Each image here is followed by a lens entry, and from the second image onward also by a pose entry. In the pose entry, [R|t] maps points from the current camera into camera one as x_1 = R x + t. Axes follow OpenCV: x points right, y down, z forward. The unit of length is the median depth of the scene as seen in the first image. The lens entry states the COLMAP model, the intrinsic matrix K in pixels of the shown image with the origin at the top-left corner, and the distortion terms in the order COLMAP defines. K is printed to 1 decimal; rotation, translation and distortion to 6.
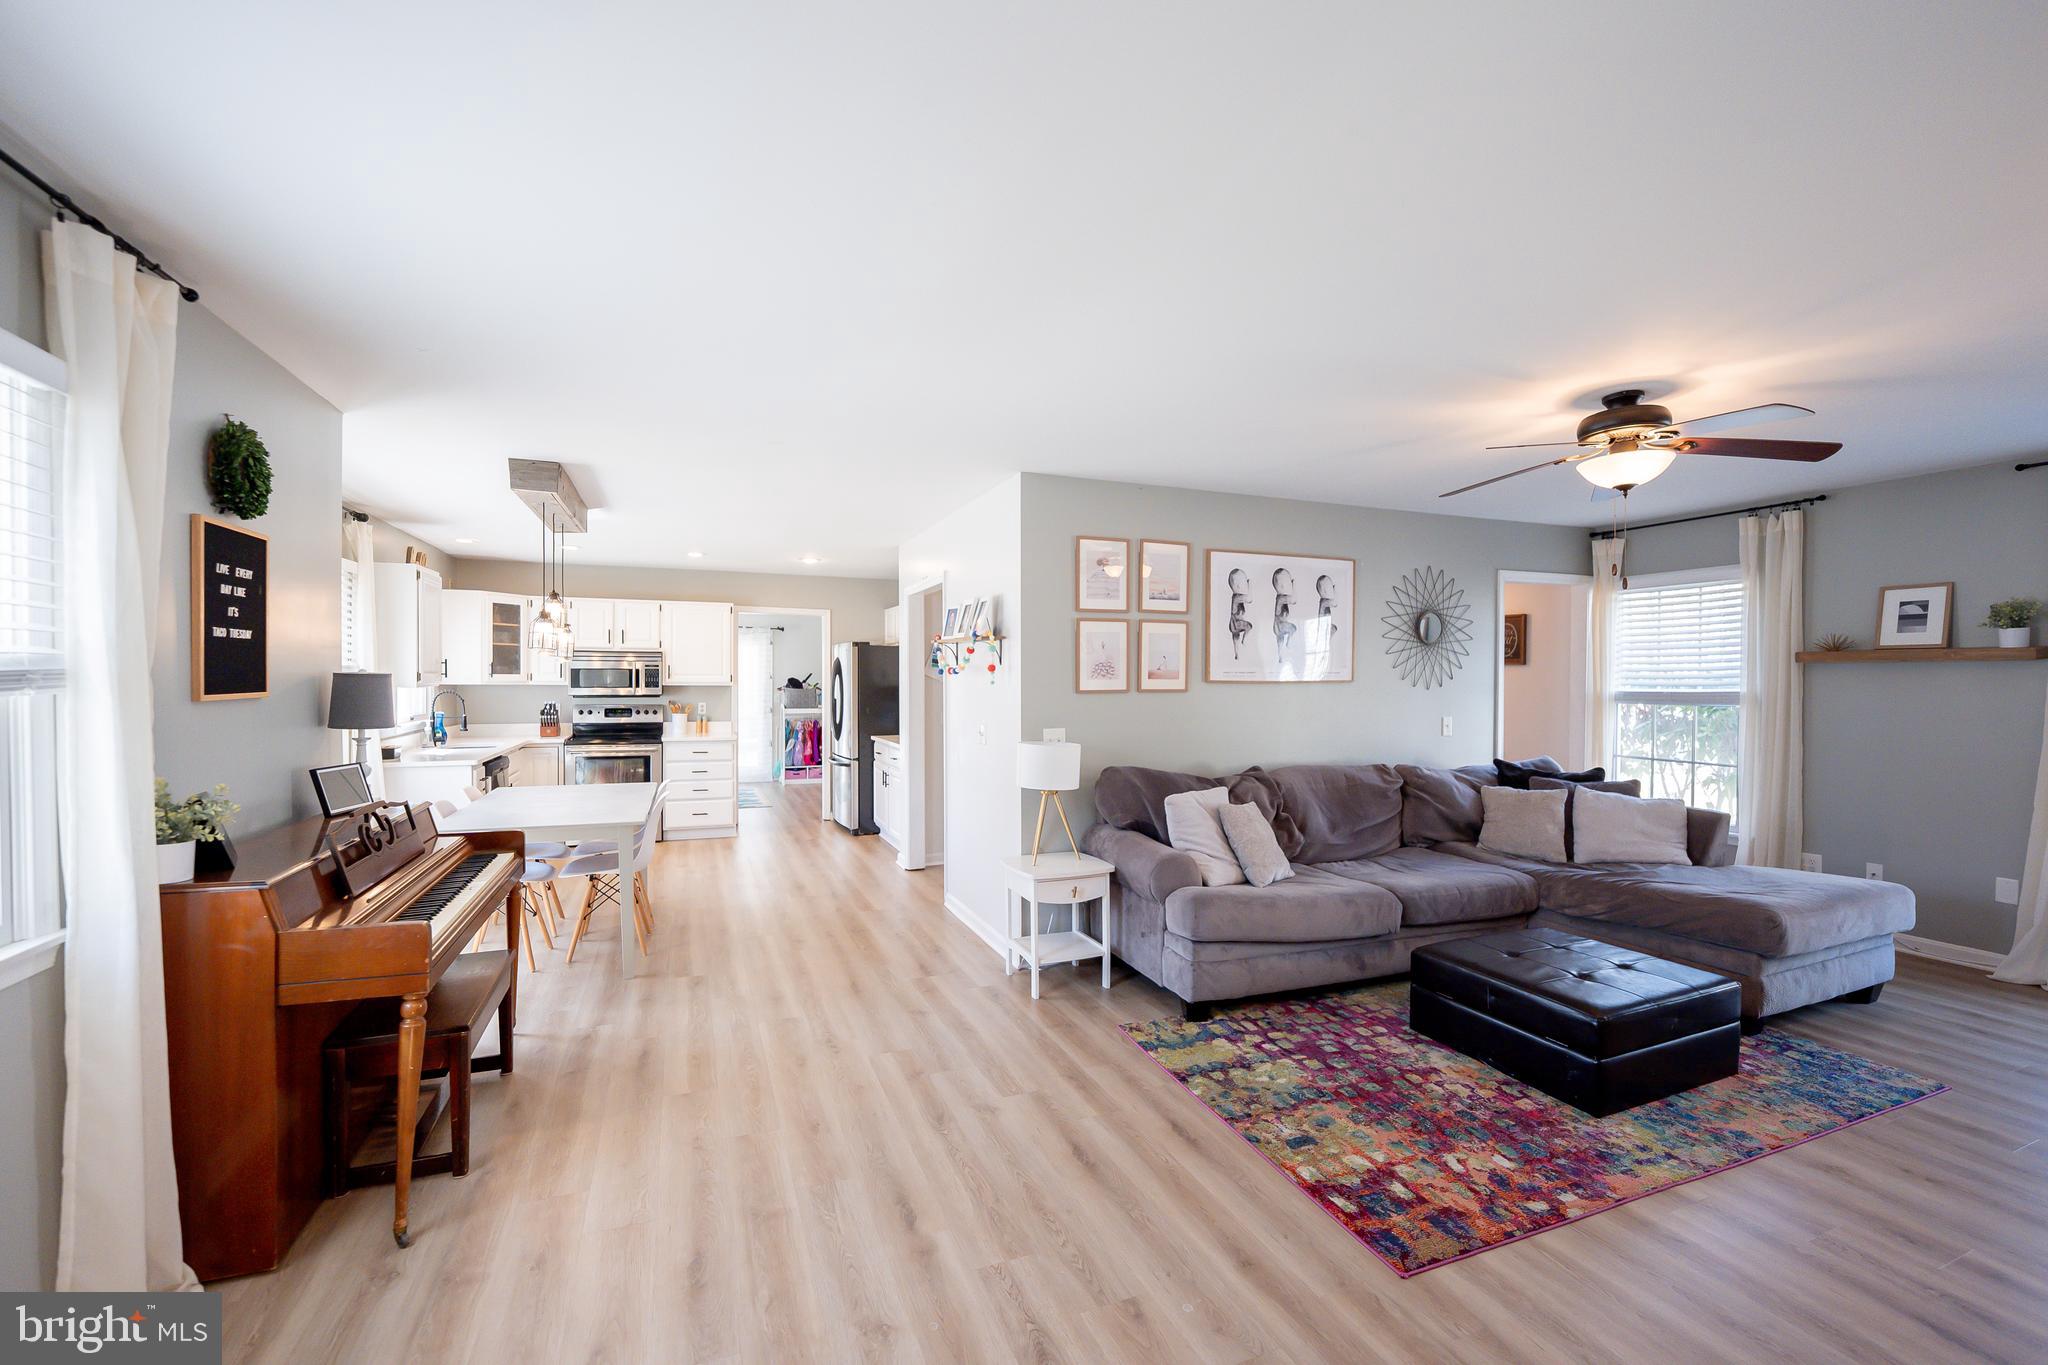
lens RADIAL K [[831.5, 0, 1007.9], [0, 831.5, 678.2], [0, 0, 1]] dist [-0.019488, 0.000708]
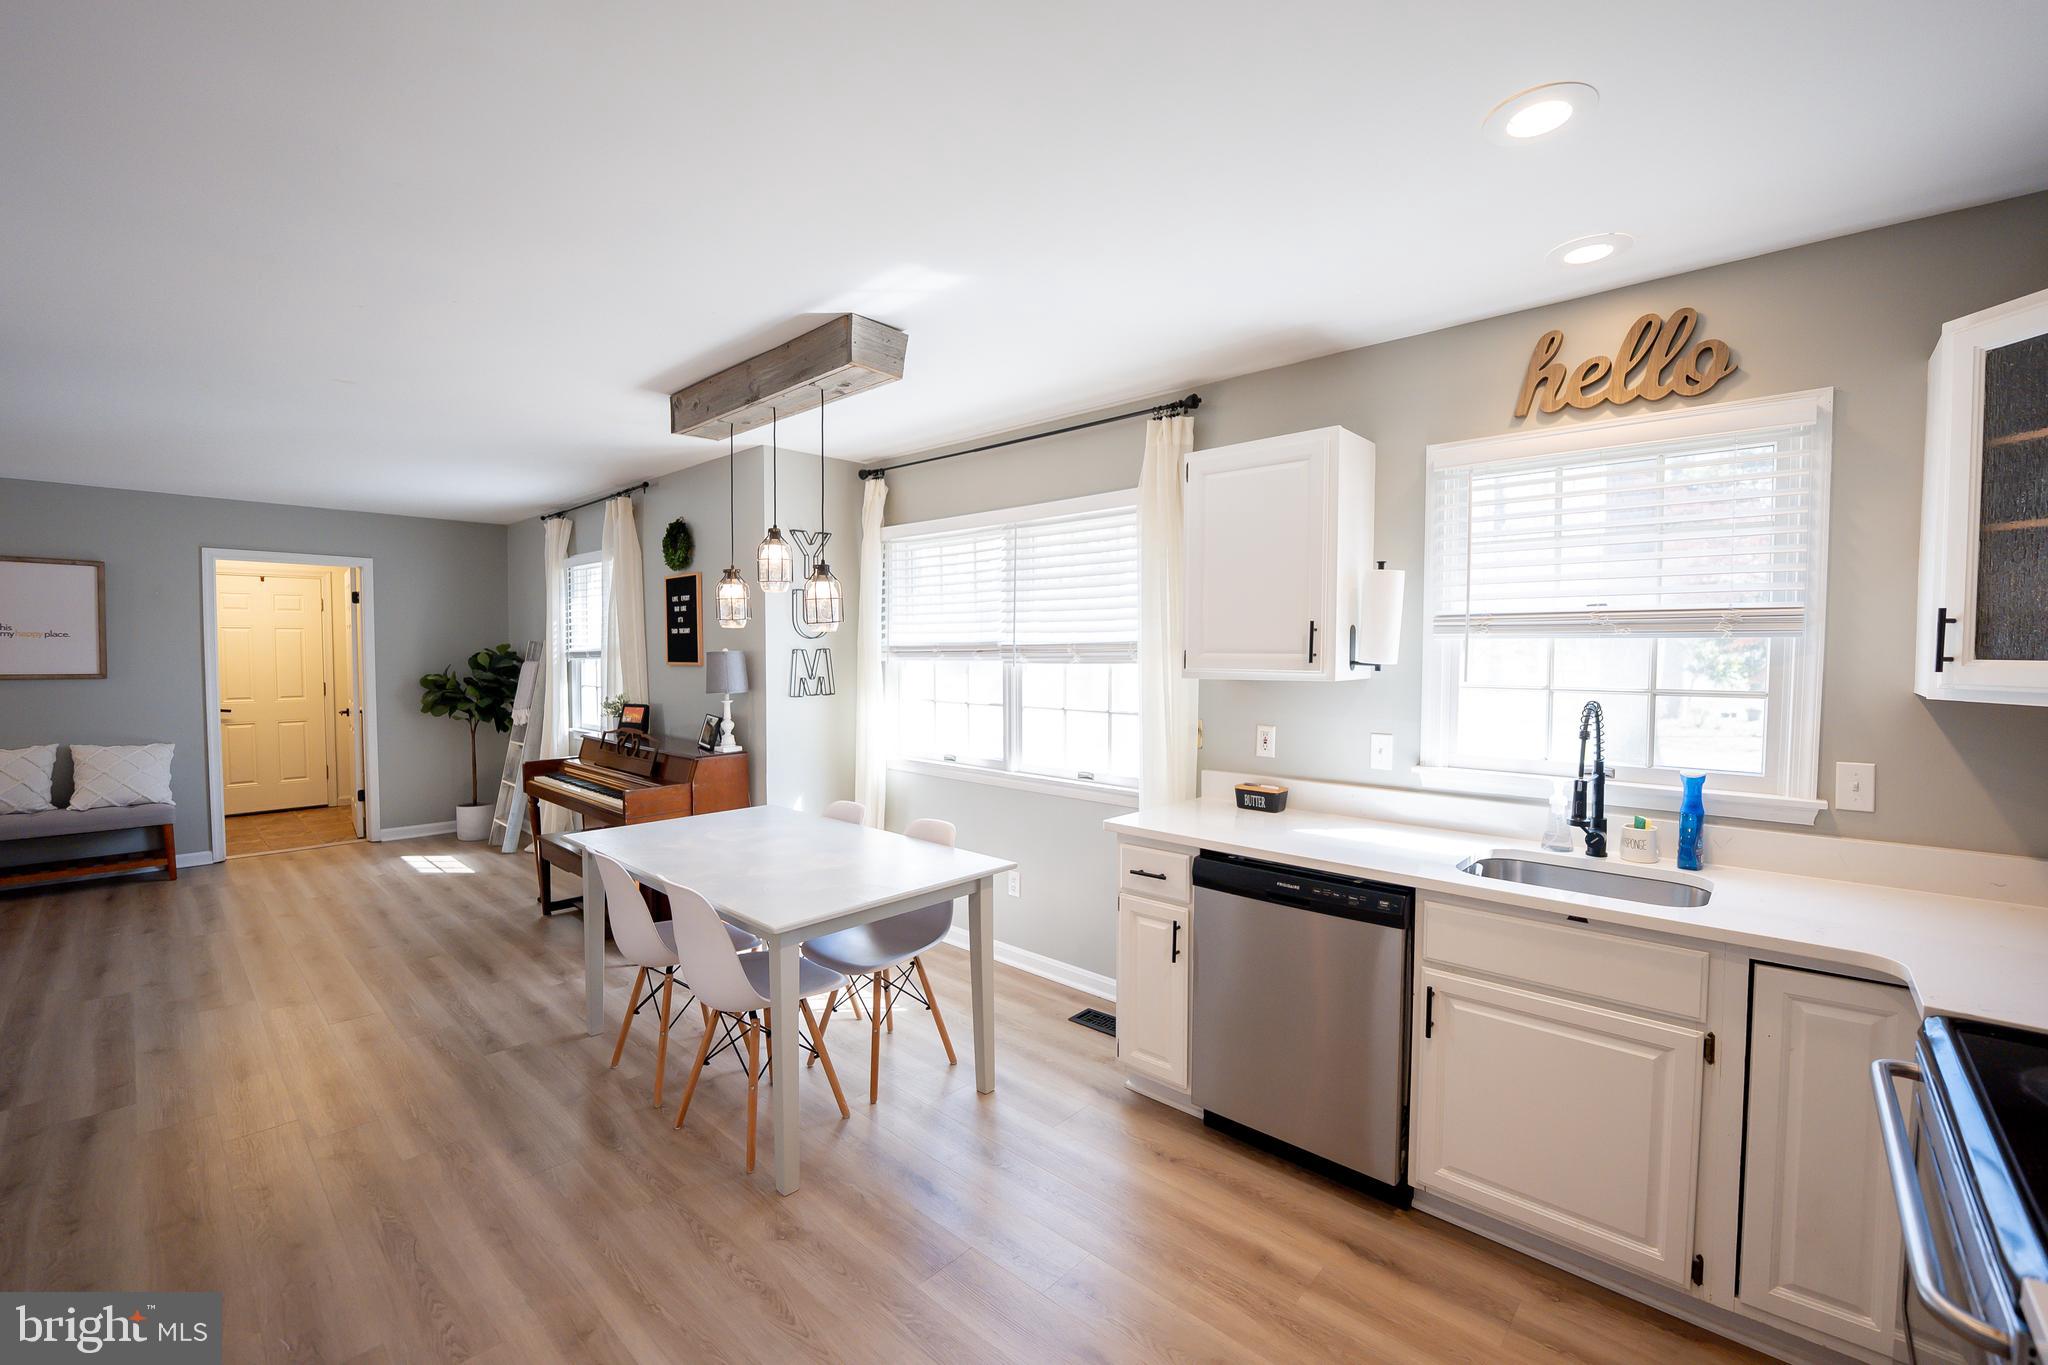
lens RADIAL K [[884.4, 0, 1024.0], [0, 884.4, 682.5], [0, 0, 1]] dist [-0.002046, -0.000184]
pose [[-0.909238, 0.020208, -0.415785, -0.527621], [-0.001040, 0.998708, 0.050813, -0.025951], [0.416275, 0.046634, -0.908042, 2.098620]]
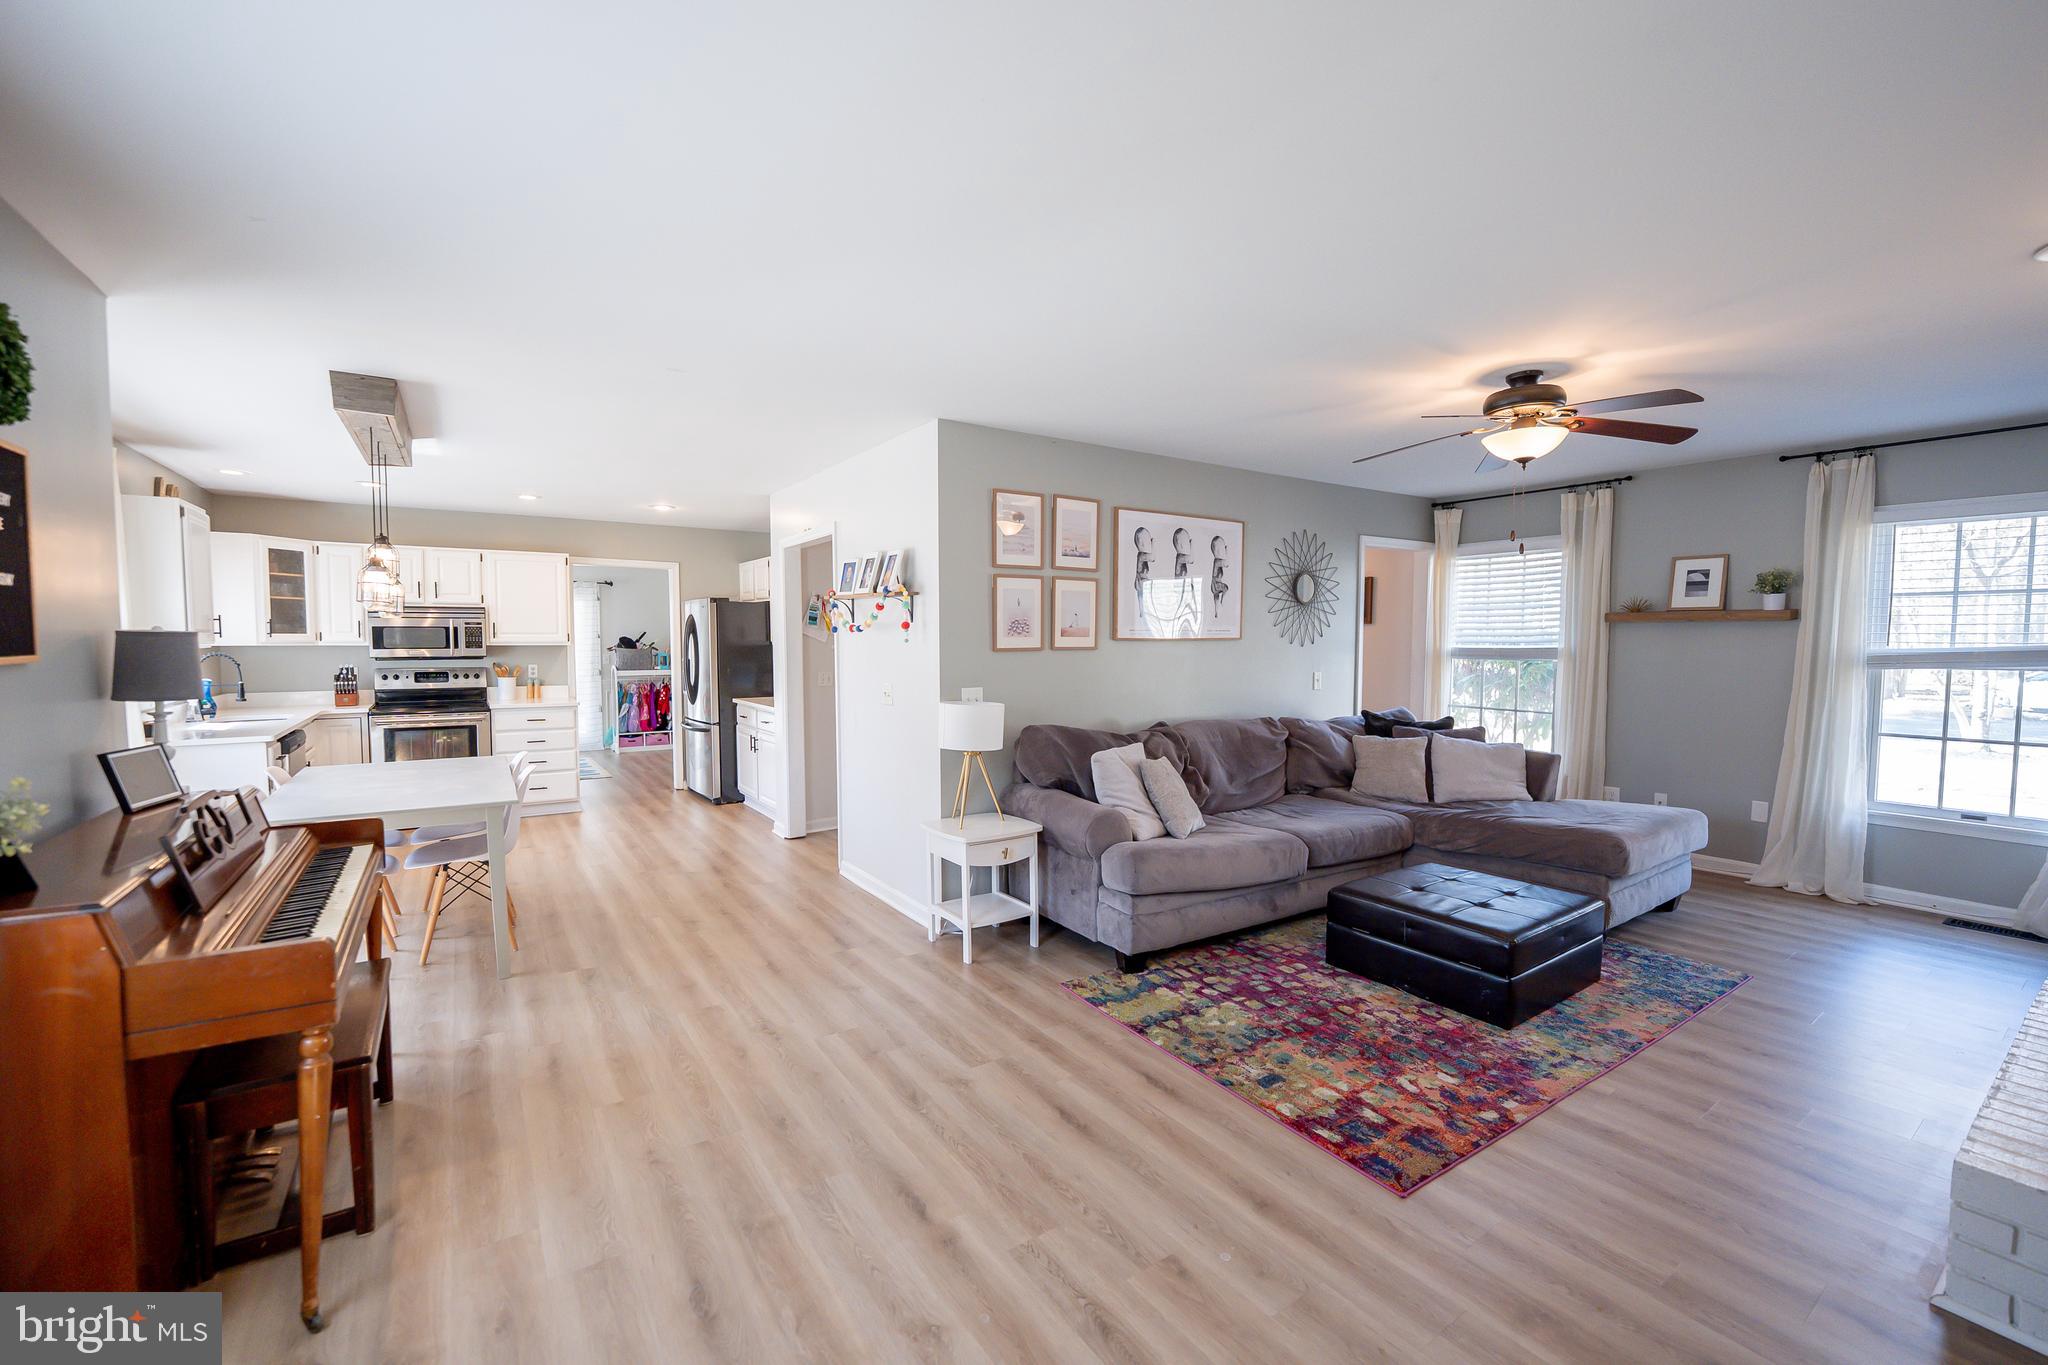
lens RADIAL K [[831.5, 0, 1007.9], [0, 831.5, 678.2], [0, 0, 1]] dist [-0.019488, 0.000708]
pose [[0.978054, -0.011678, 0.208024, -0.121668], [0.001402, 0.998774, 0.049479, 0.001431], [-0.208347, -0.048101, 0.976872, 0.049064]]
